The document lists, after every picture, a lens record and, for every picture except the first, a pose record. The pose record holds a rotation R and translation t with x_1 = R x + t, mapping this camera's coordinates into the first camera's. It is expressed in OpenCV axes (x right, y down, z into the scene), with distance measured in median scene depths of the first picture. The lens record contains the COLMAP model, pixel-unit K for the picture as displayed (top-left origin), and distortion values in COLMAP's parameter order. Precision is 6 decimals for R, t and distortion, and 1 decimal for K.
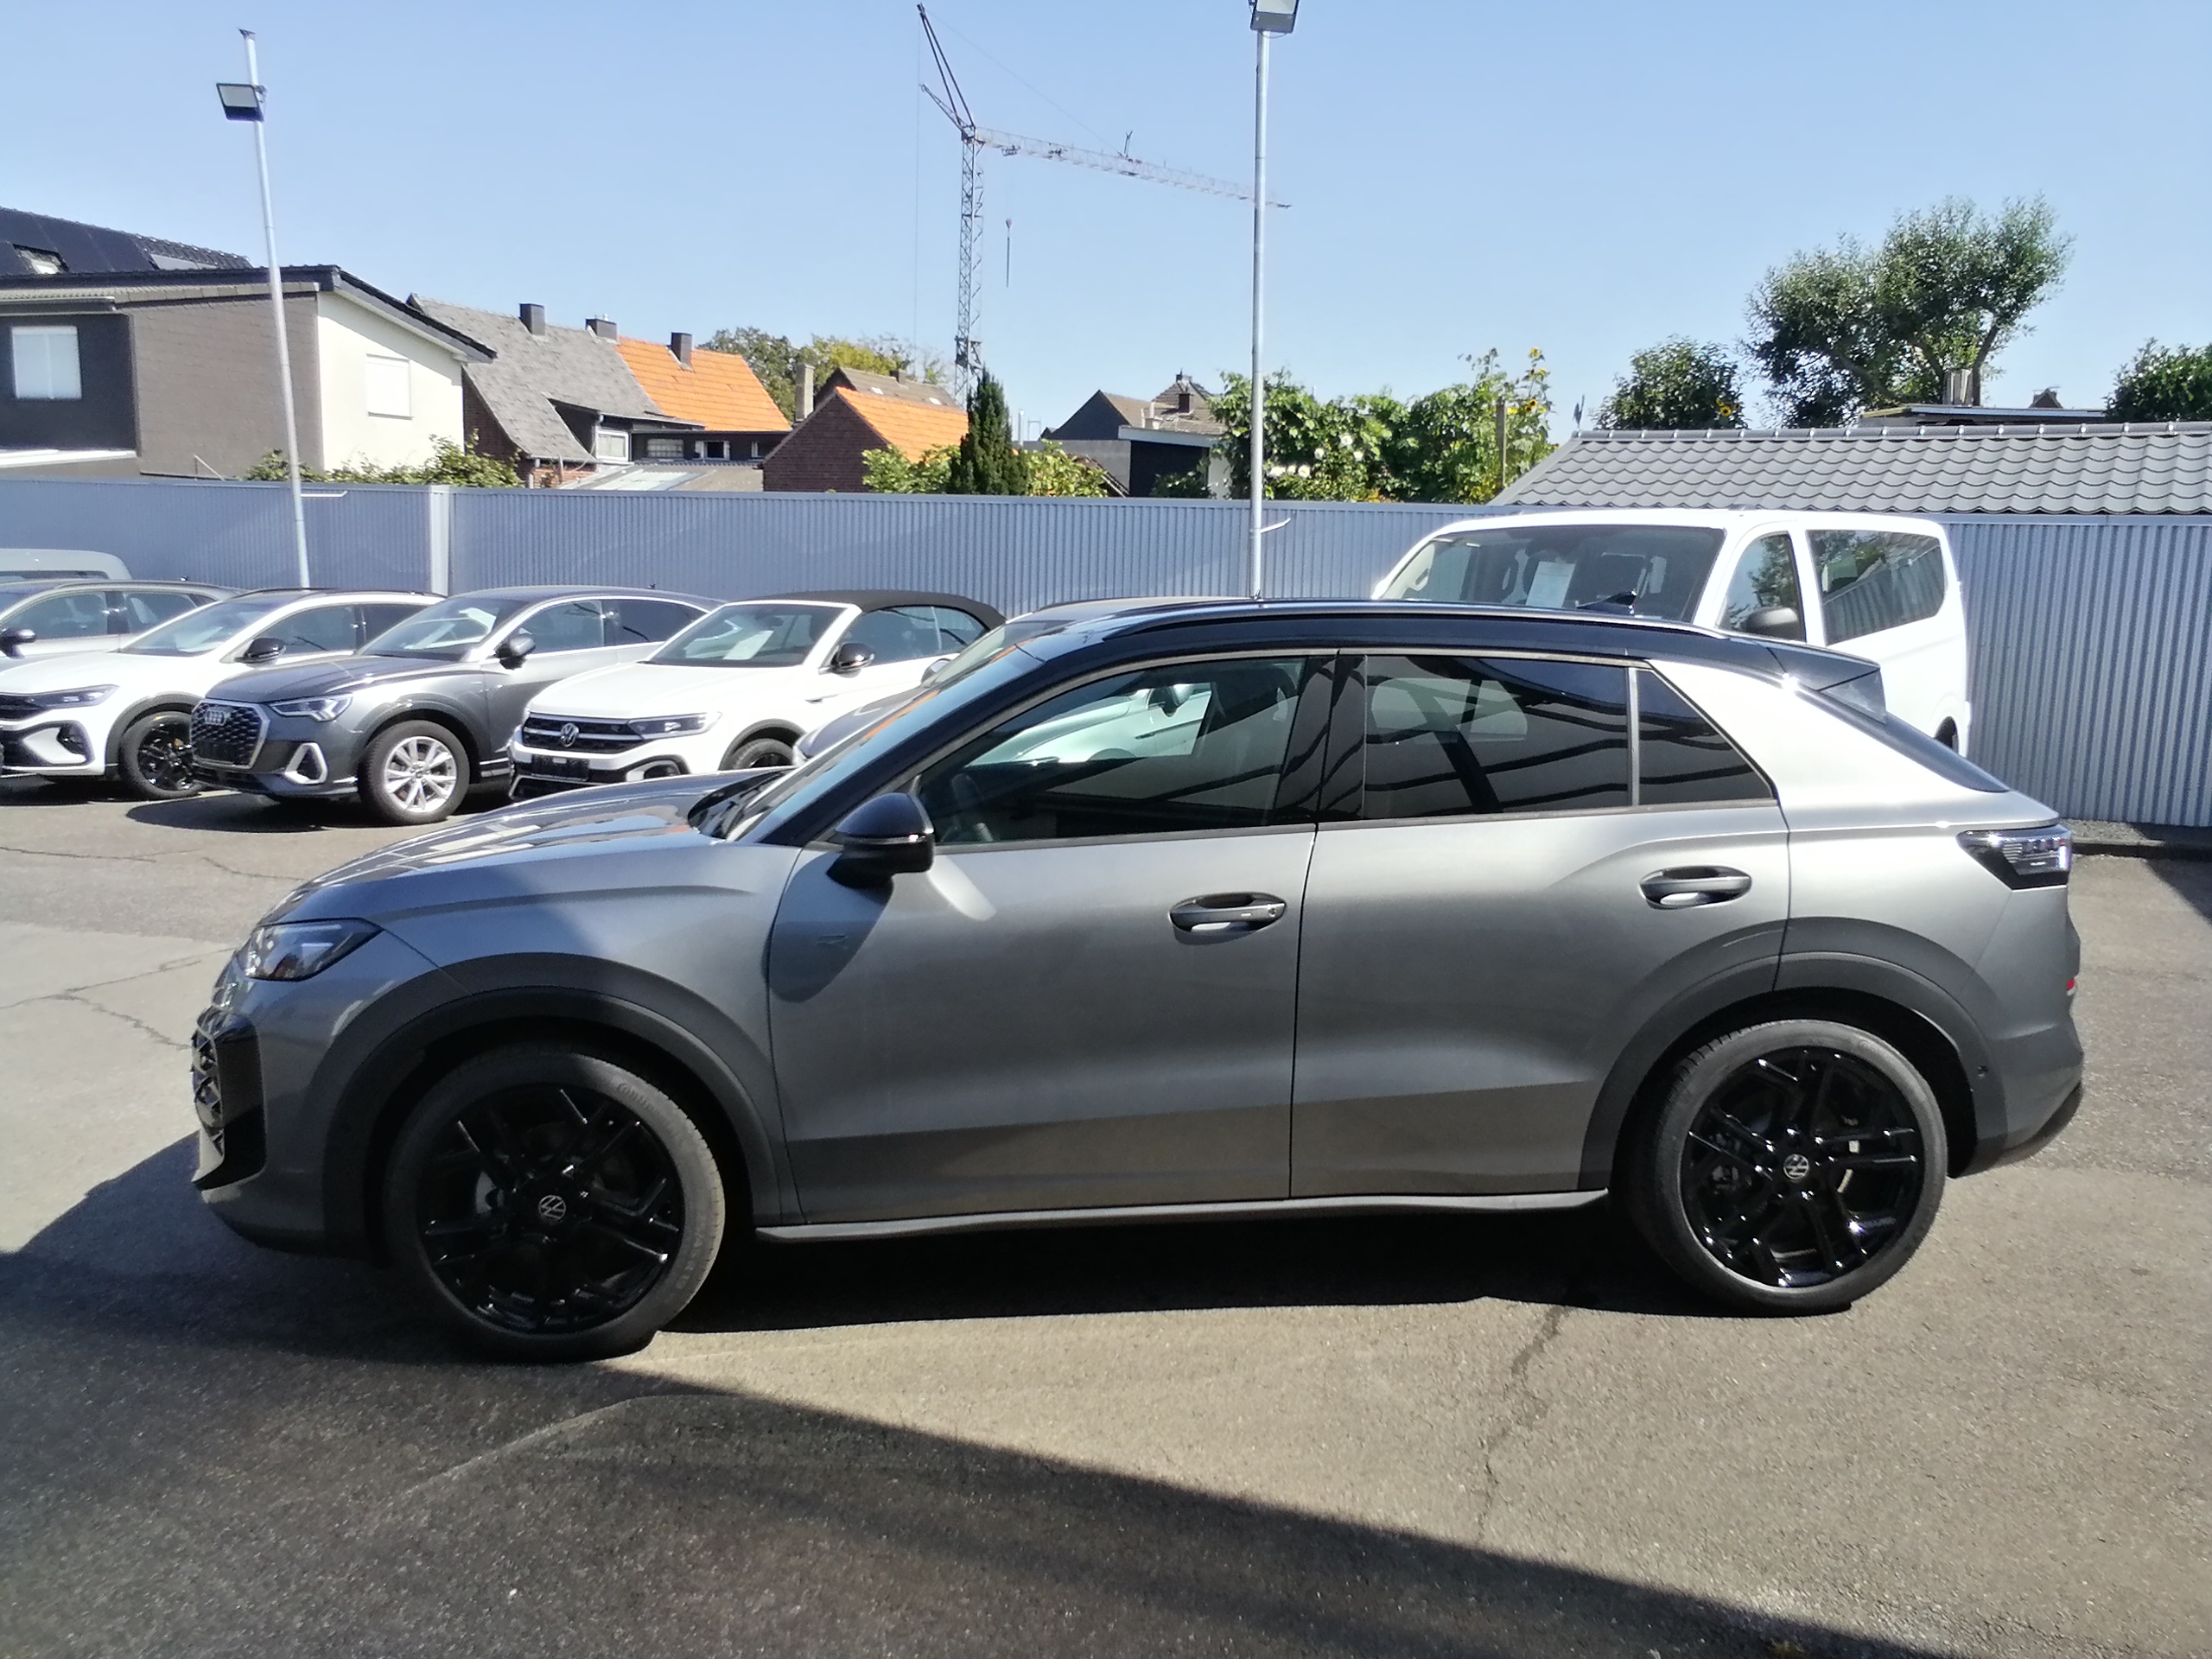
lens RADIAL K [[1762.6, 0, 1122.5], [0, 1762.6, 827.1], [0, 0, 1]] dist [-0.017183, 0.096356]
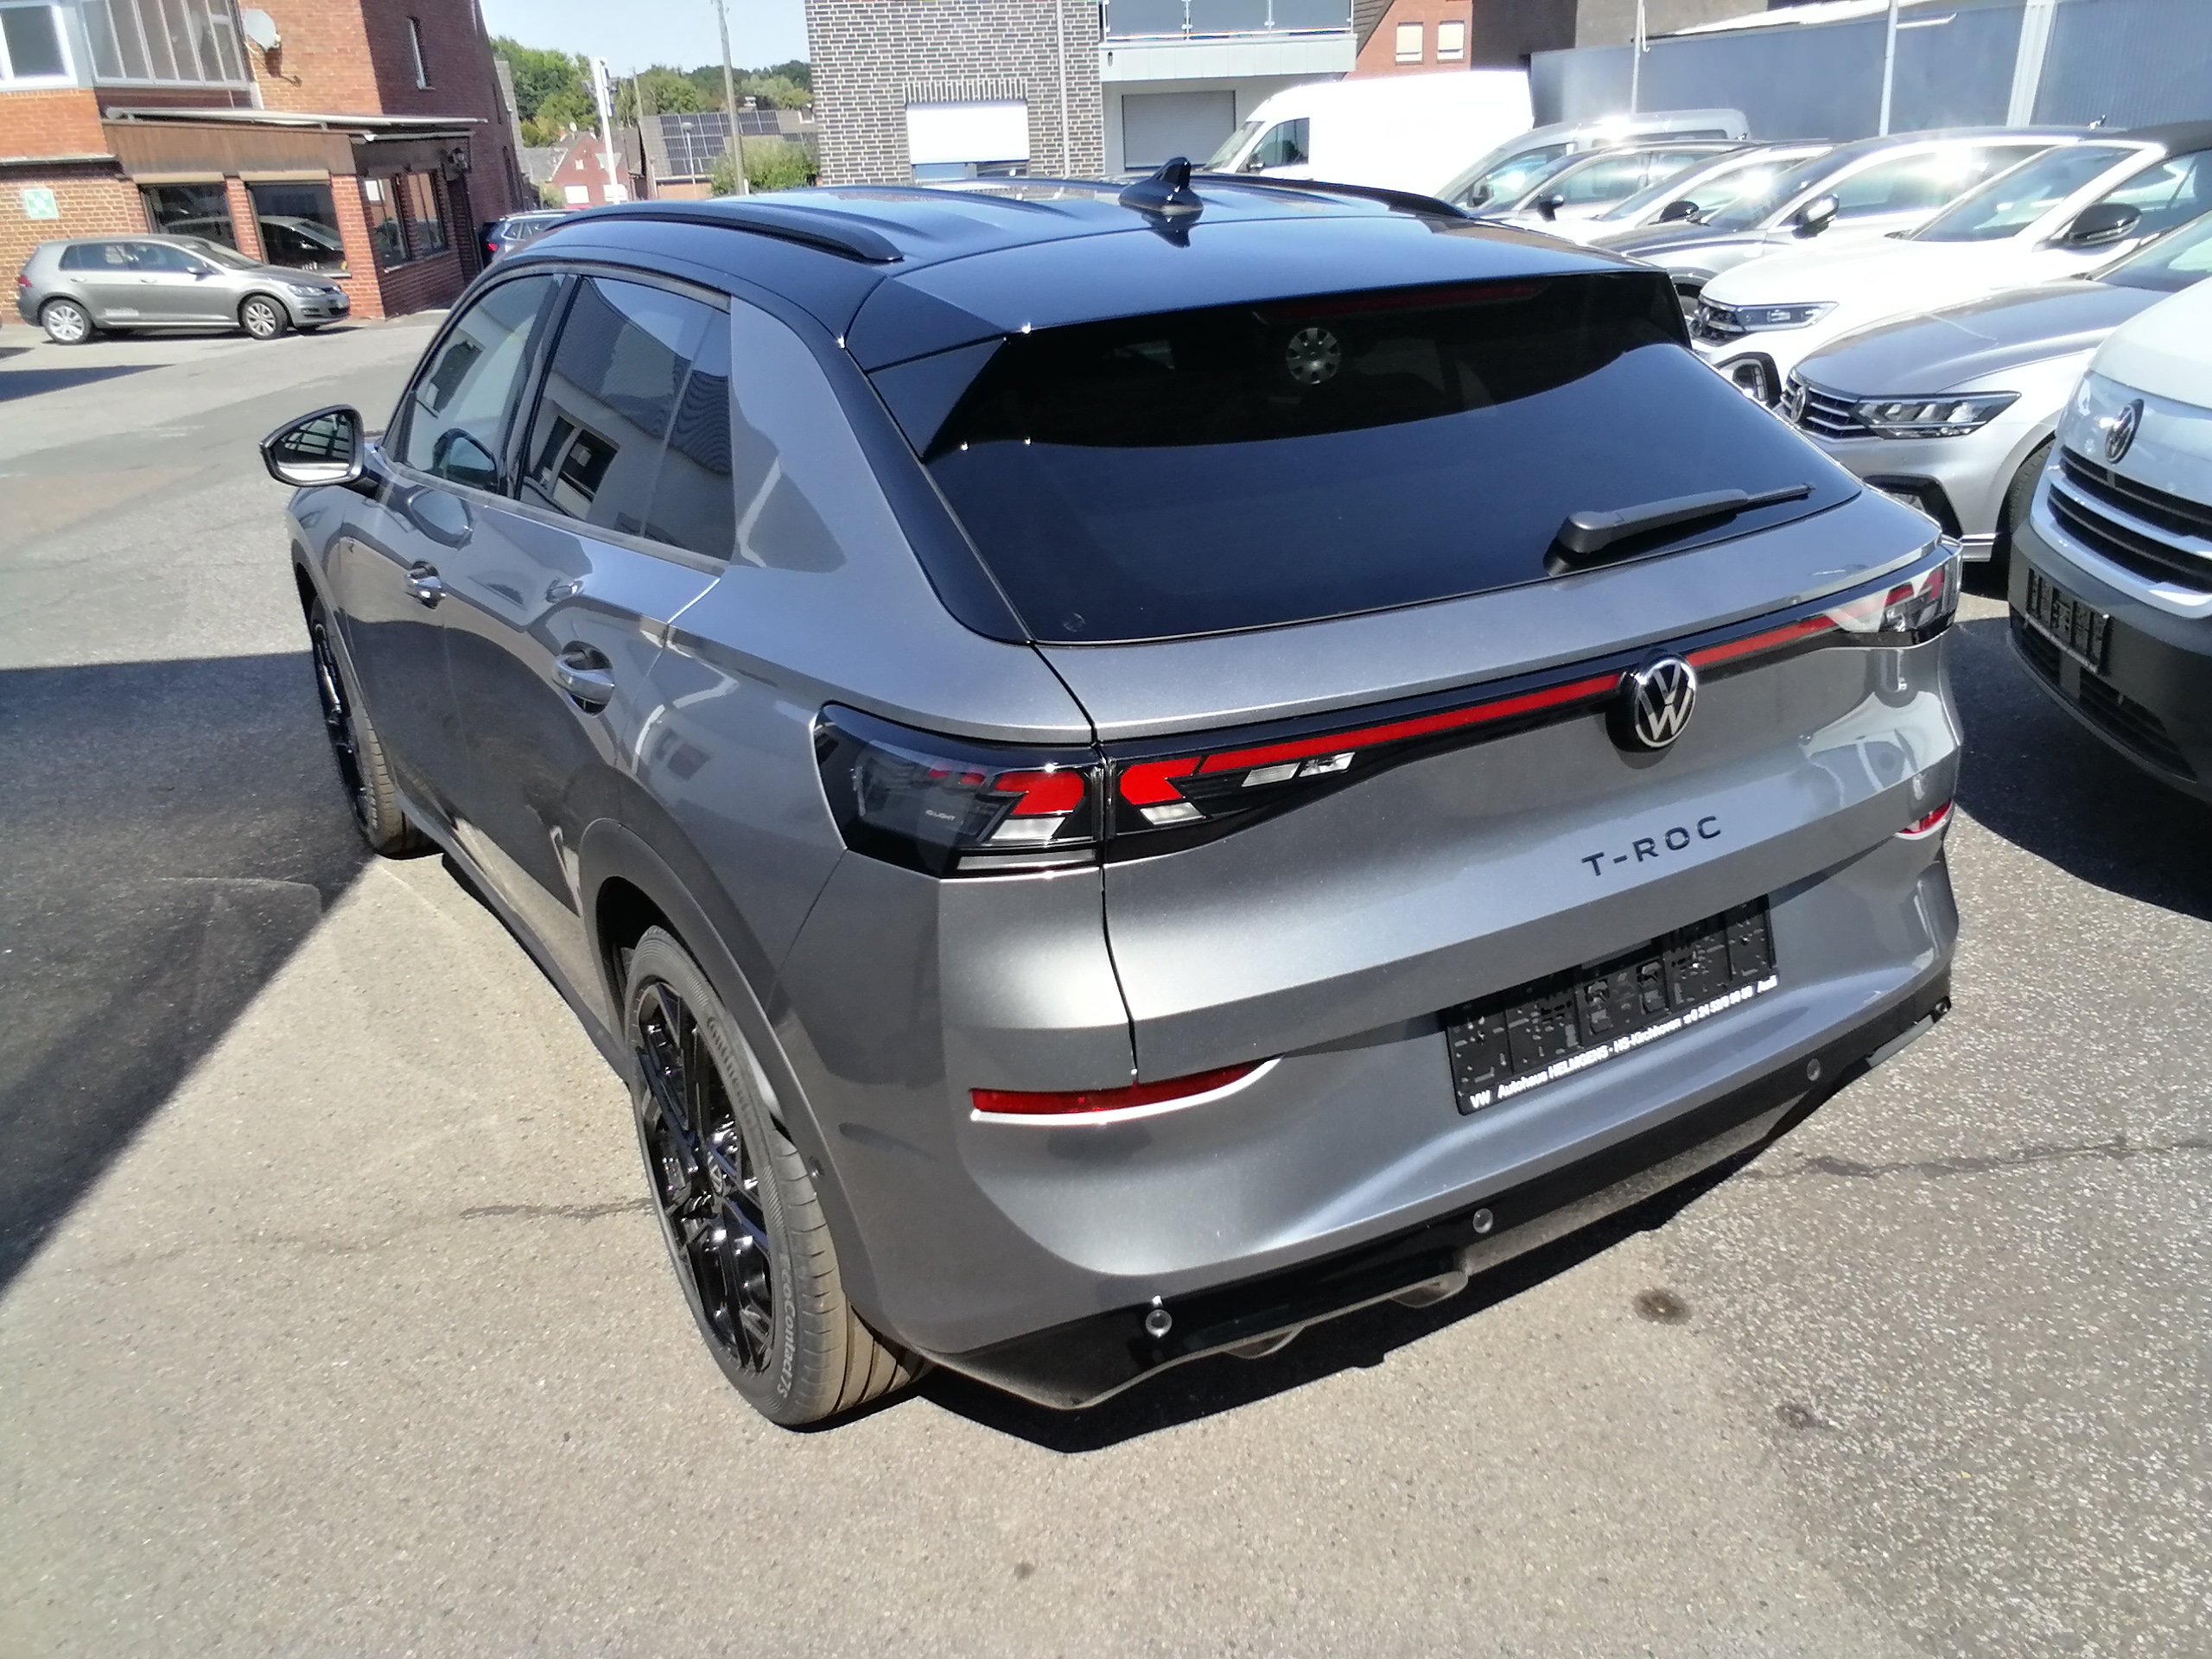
lens RADIAL K [[1762.6, 0, 1136.3], [0, 1762.6, 797.1], [0, 0, 1]] dist [-0.017183, 0.096356]
pose [[0.476125, 0.277916, -0.834307, 0.961612], [-0.082022, 0.958646, 0.272526, -0.112705], [0.875544, -0.061325, 0.479230, 0.873415]]
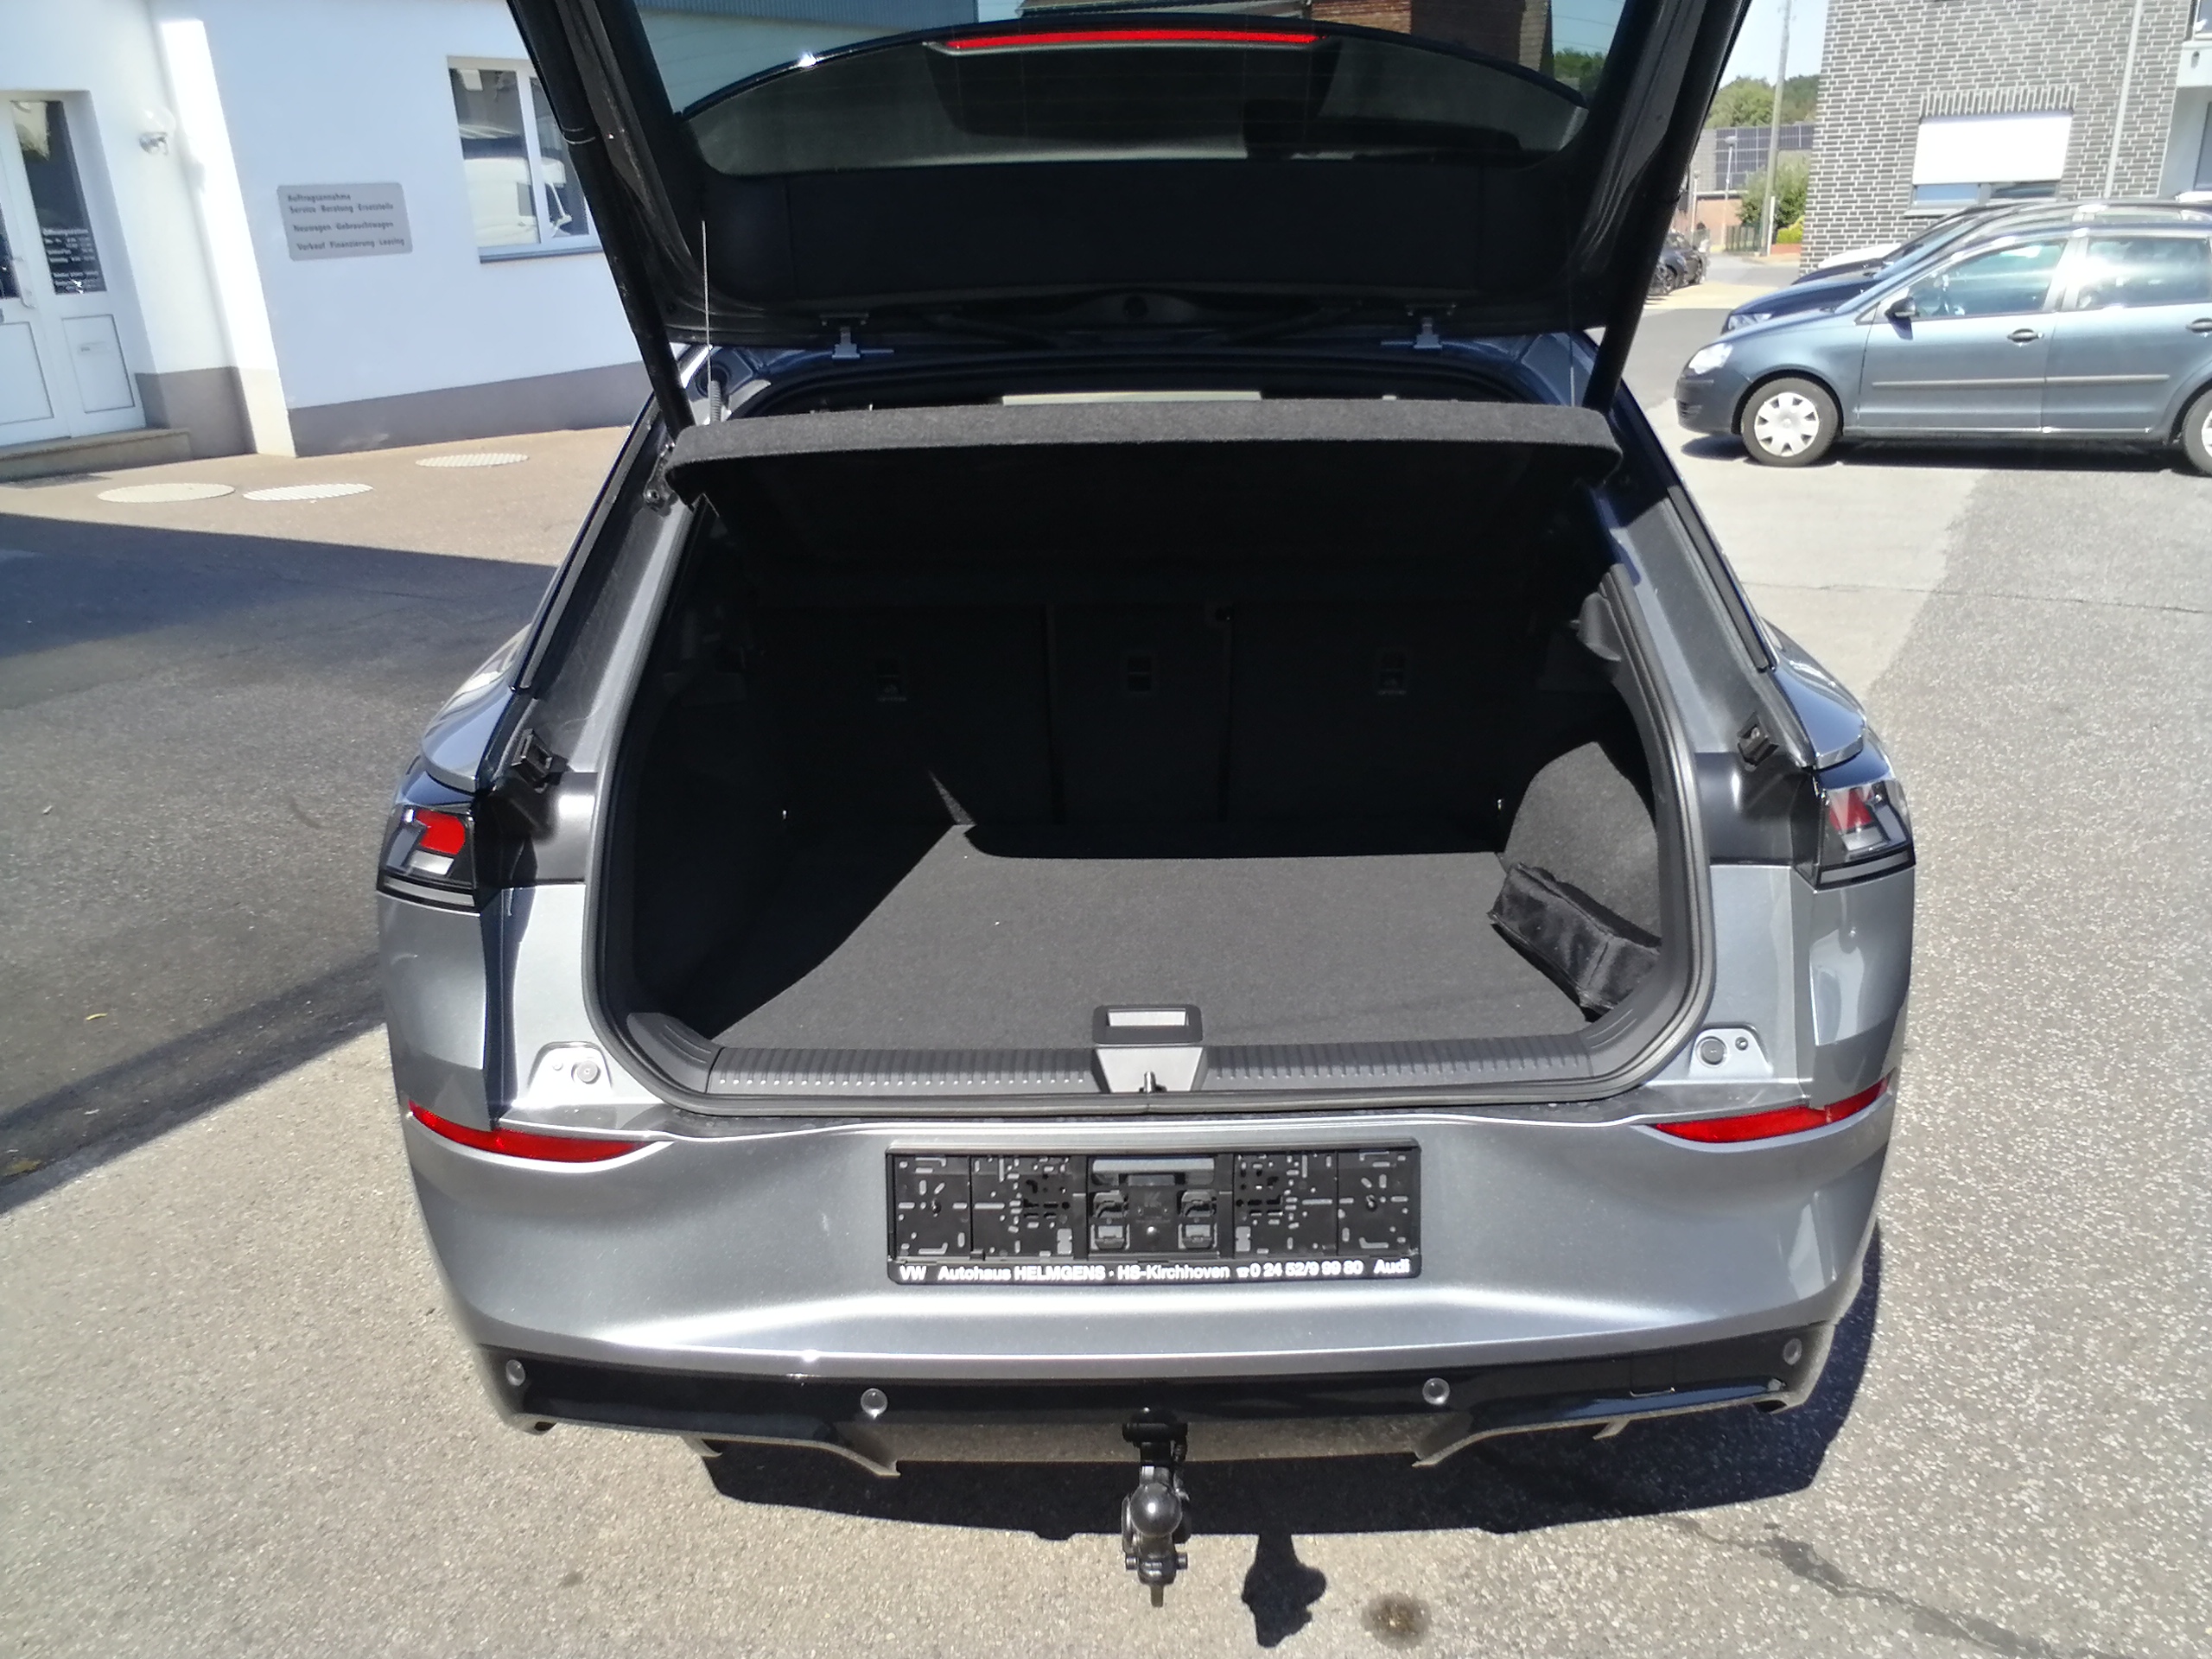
lens RADIAL K [[1762.6, 0, 1123.7], [0, 1762.6, 802.8], [0, 0, 1]] dist [-0.017183, 0.096356]
pose [[-0.071786, 0.318638, -0.945154, 1.000667], [-0.125072, 0.937244, 0.325470, -0.171801], [0.989547, 0.141577, -0.027429, 1.265298]]
